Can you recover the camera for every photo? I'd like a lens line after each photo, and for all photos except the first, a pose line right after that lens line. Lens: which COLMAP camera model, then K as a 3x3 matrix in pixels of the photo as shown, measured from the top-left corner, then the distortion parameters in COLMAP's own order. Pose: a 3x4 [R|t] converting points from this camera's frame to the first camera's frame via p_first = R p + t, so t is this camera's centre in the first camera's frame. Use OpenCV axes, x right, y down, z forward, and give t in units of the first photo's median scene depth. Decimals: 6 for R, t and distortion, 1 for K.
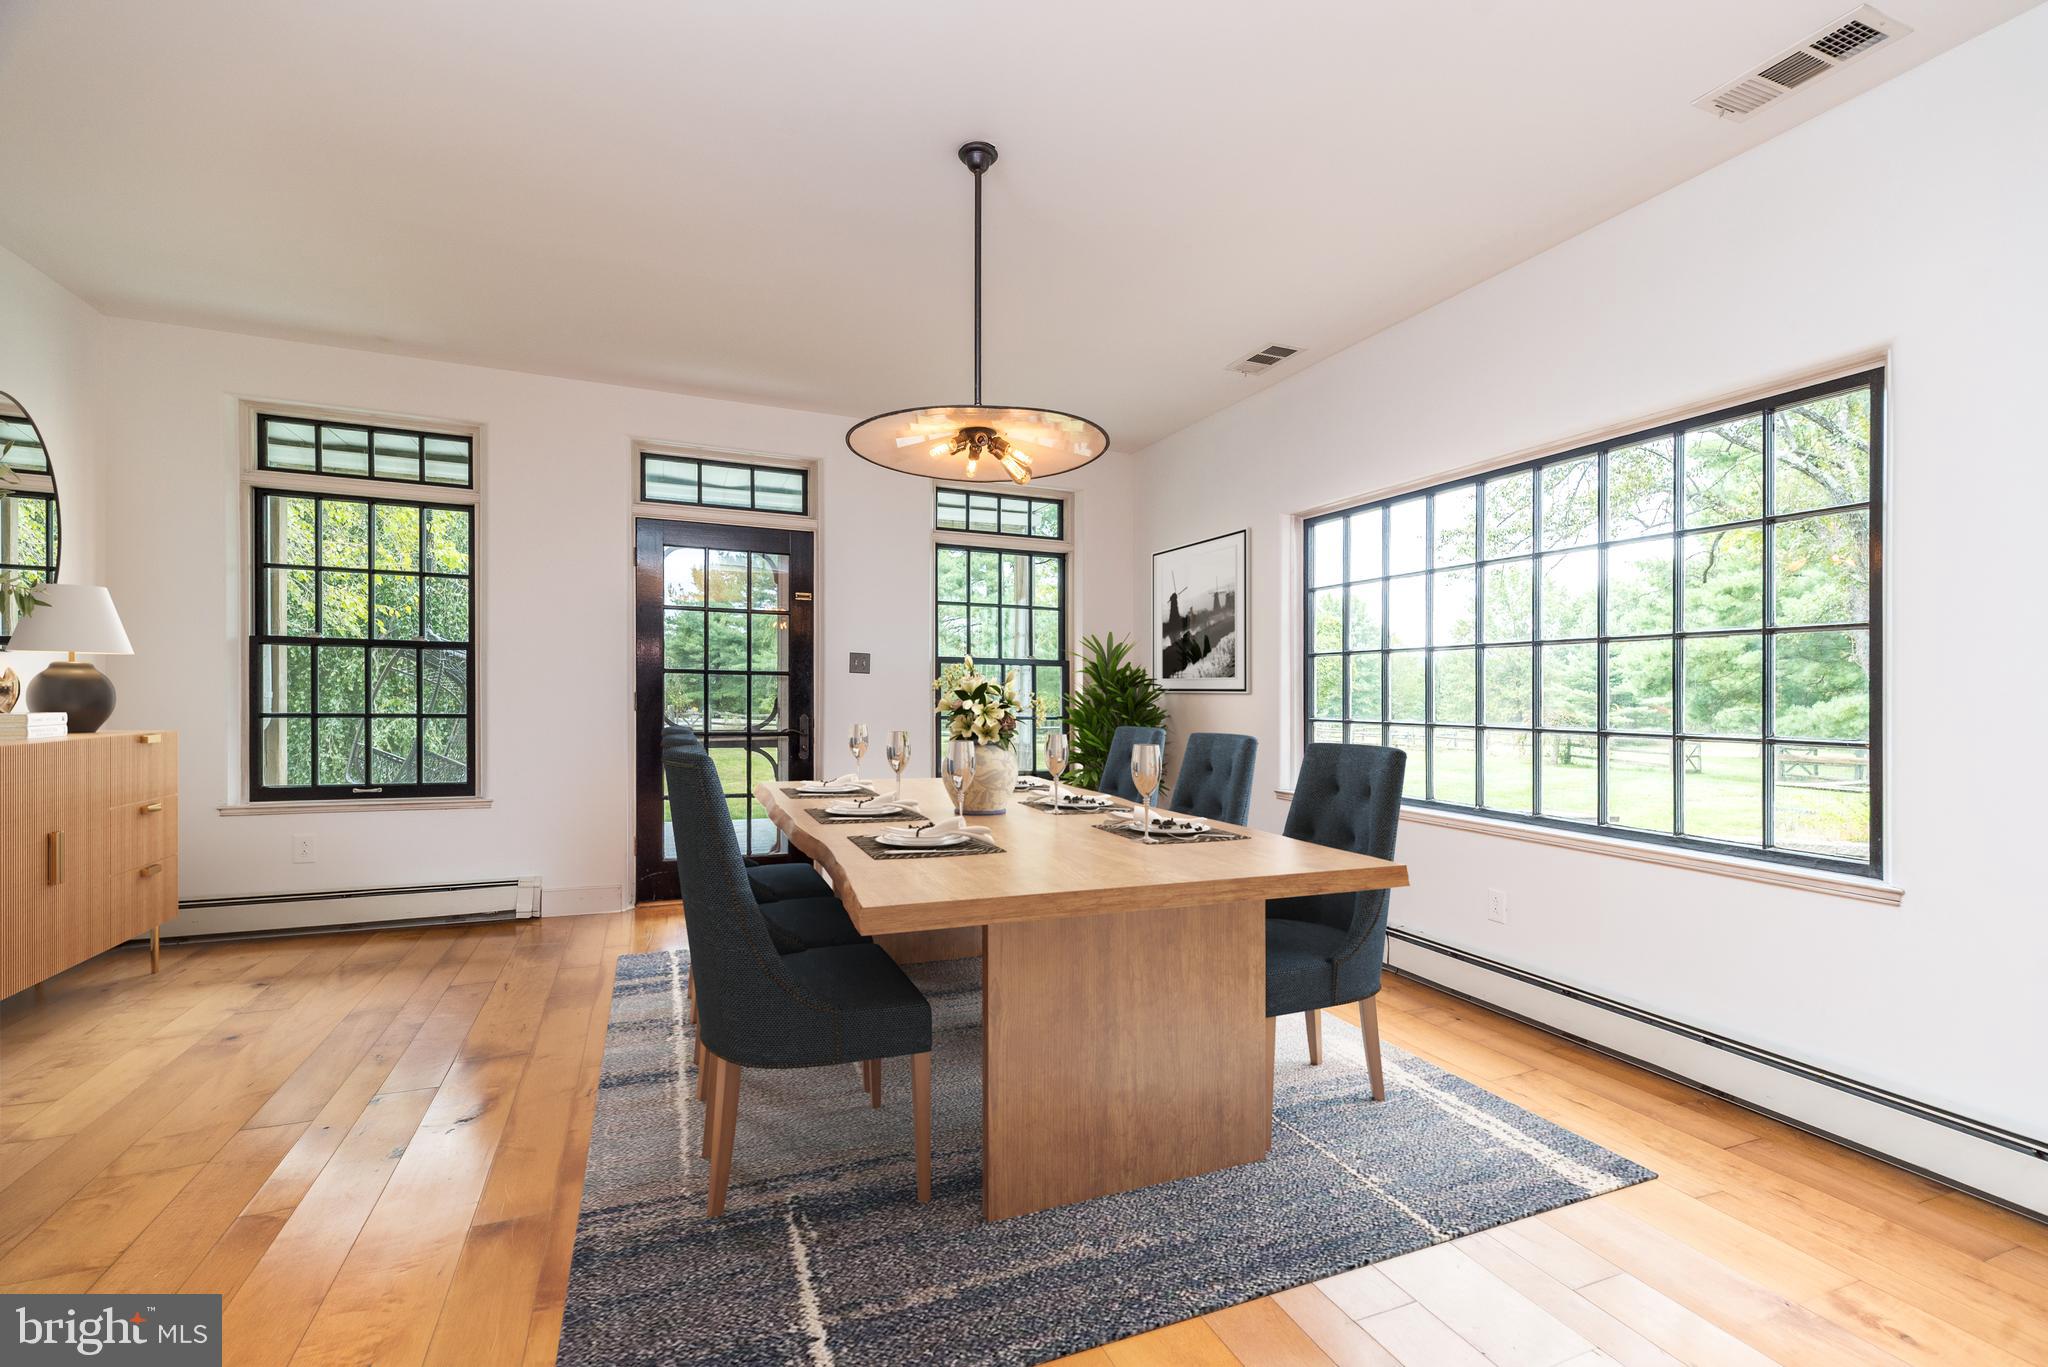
lens RADIAL K [[890.1, 0, 1032.3], [0, 890.1, 725.4], [0, 0, 1]] dist [0.007691, 0.000149]
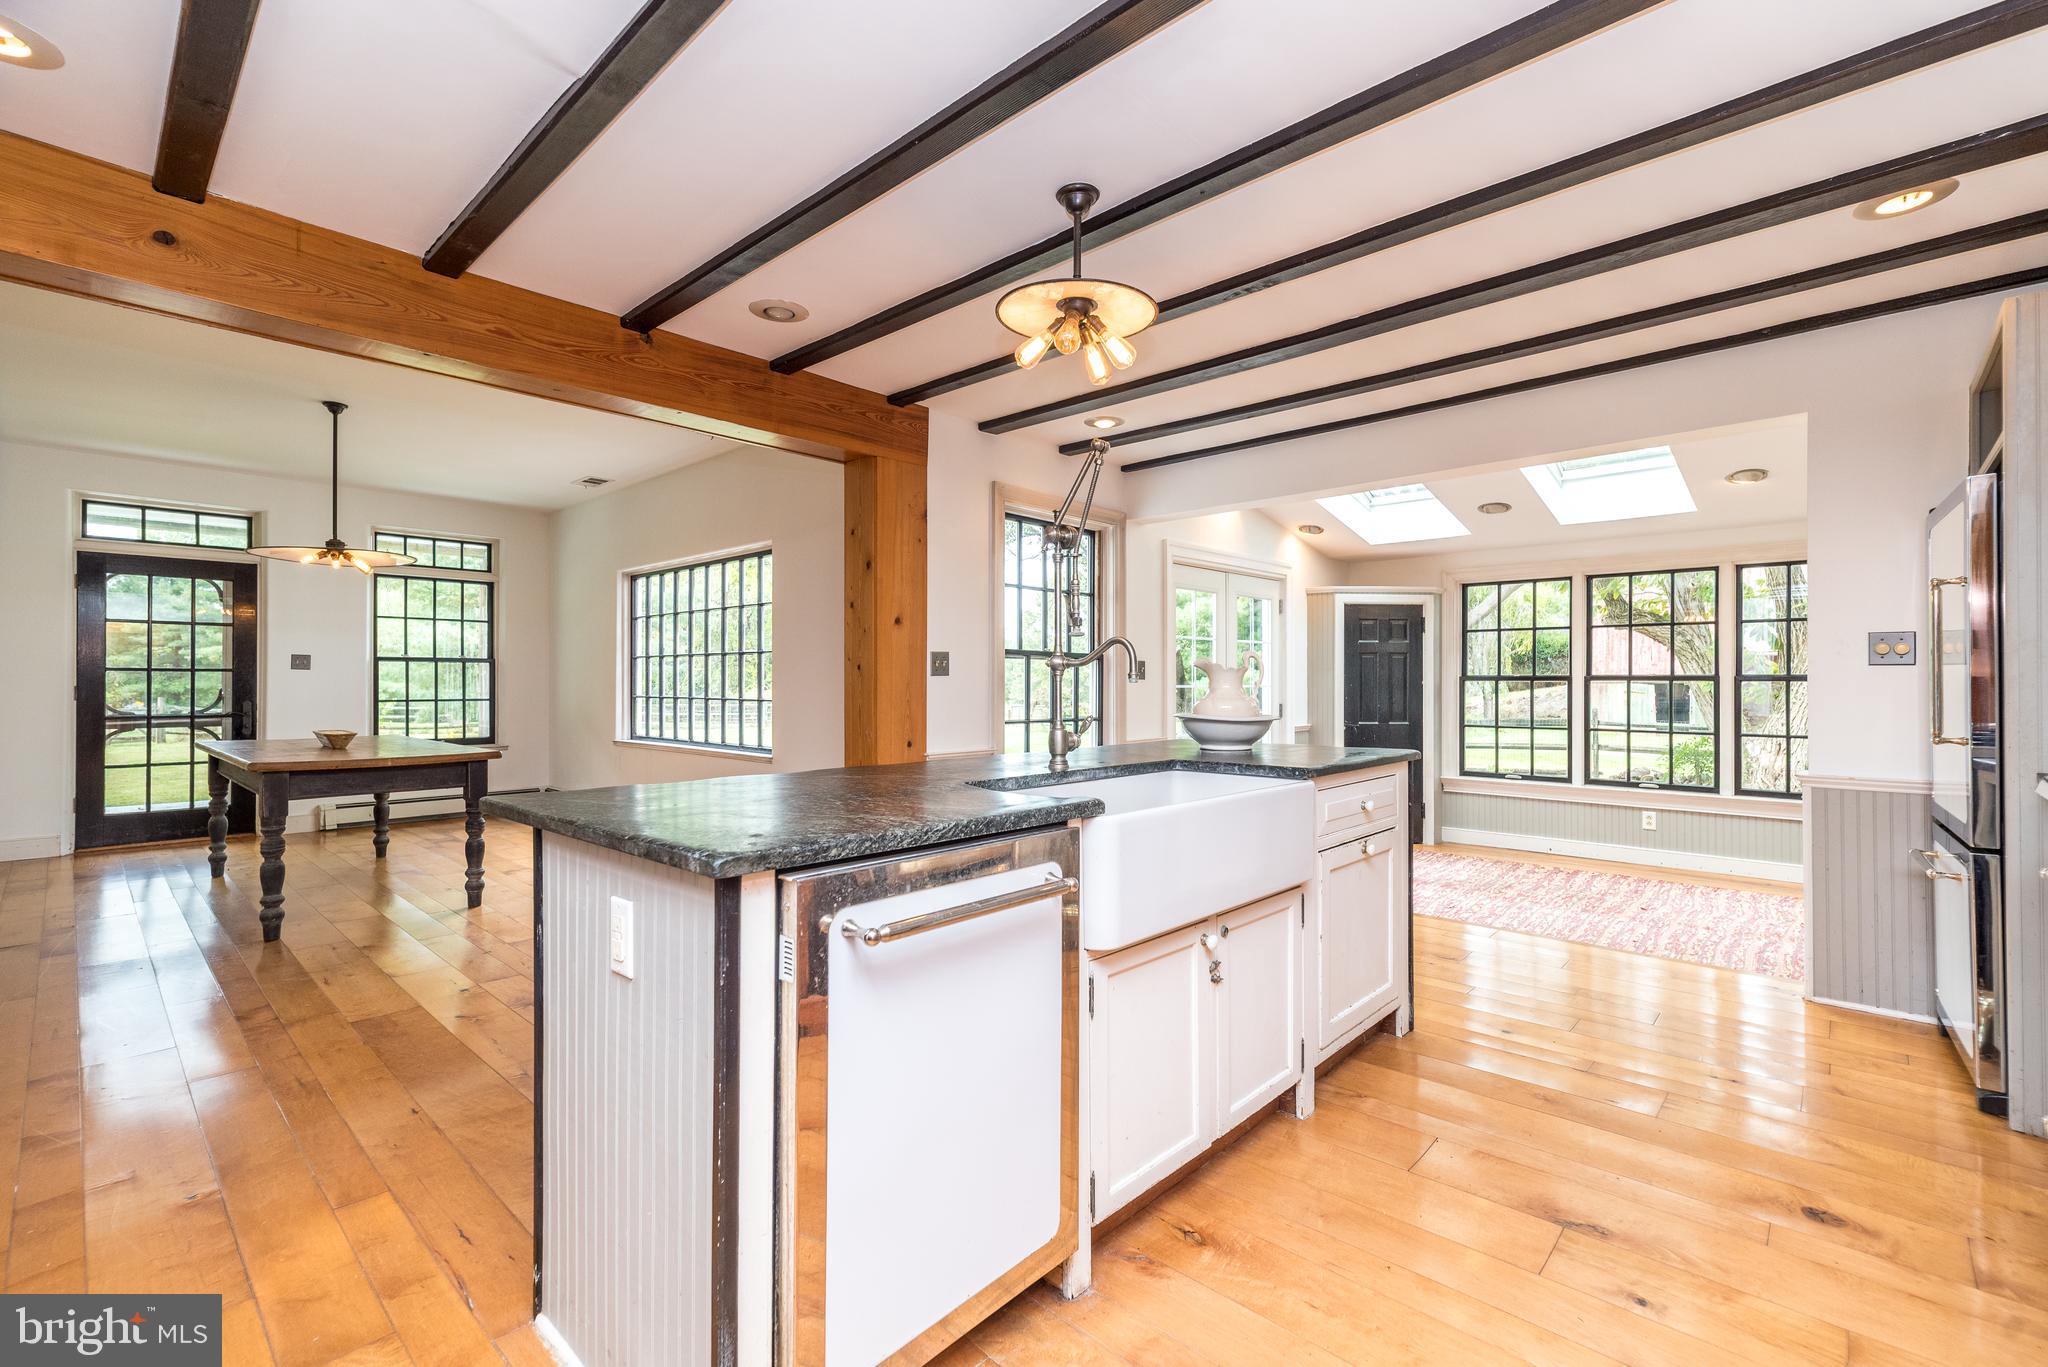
lens RADIAL K [[890.1, 0, 1032.6], [0, 890.1, 681.4], [0, 0, 1]] dist [0.007691, 0.000149]
pose [[0.909130, -0.012282, 0.416330, 0.255264], [0.029113, 0.998994, -0.034104, 0.038745], [-0.415493, 0.043125, 0.908574, -0.708738]]
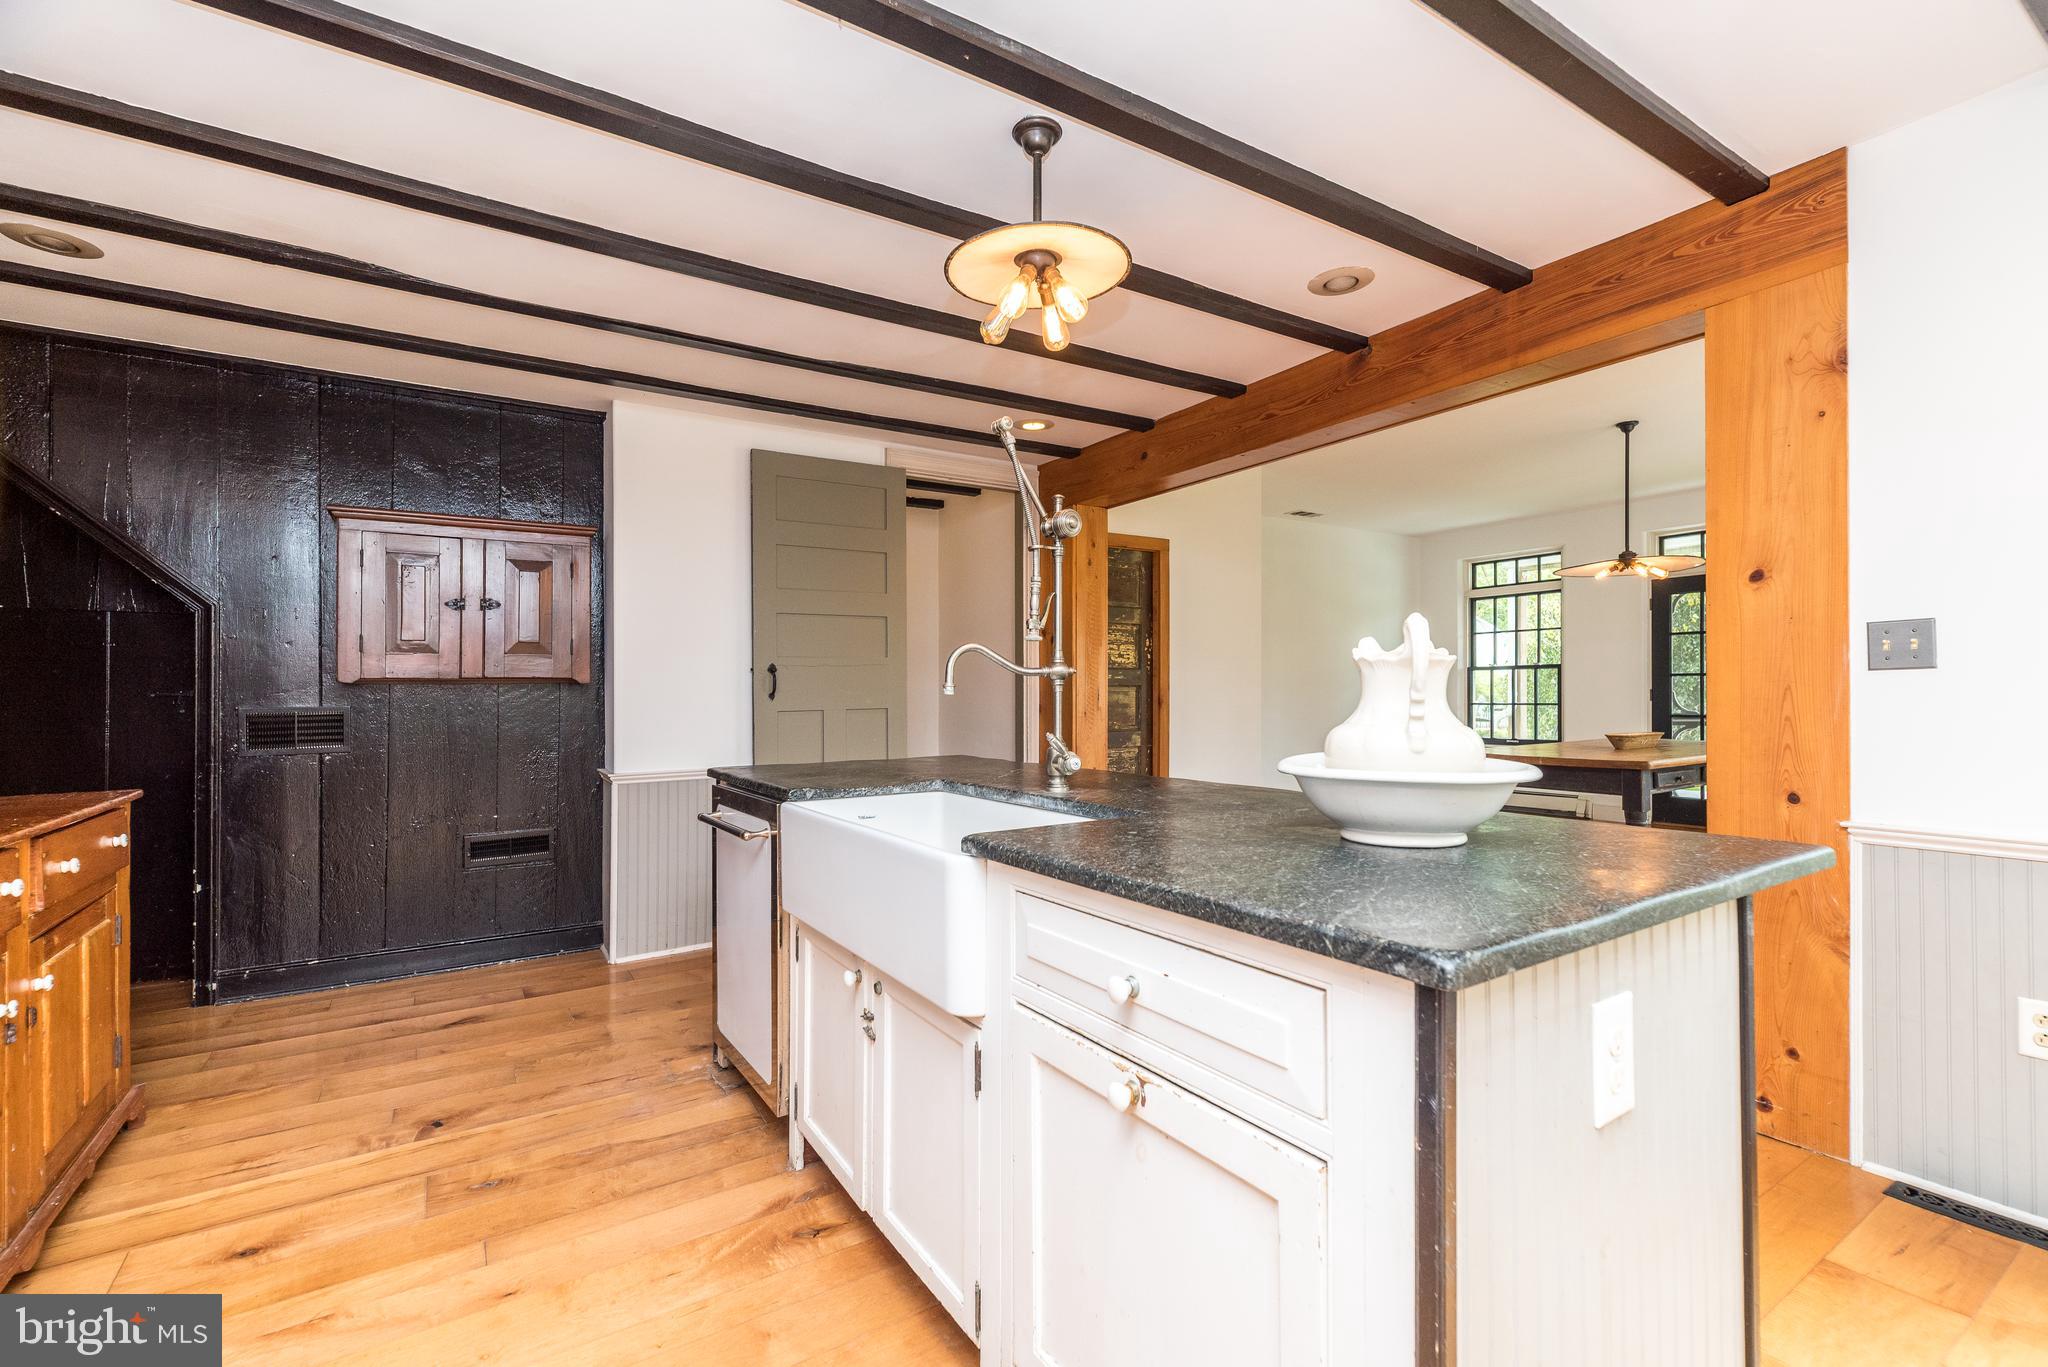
lens RADIAL K [[890.1, 0, 1024.7], [0, 890.1, 694.0], [0, 0, 1]] dist [0.007691, 0.000149]
pose [[0.190065, -0.017936, -0.981608, 0.862721], [-0.023739, 0.999457, -0.022858, 0.032658], [0.981484, 0.027646, 0.189536, -0.378832]]
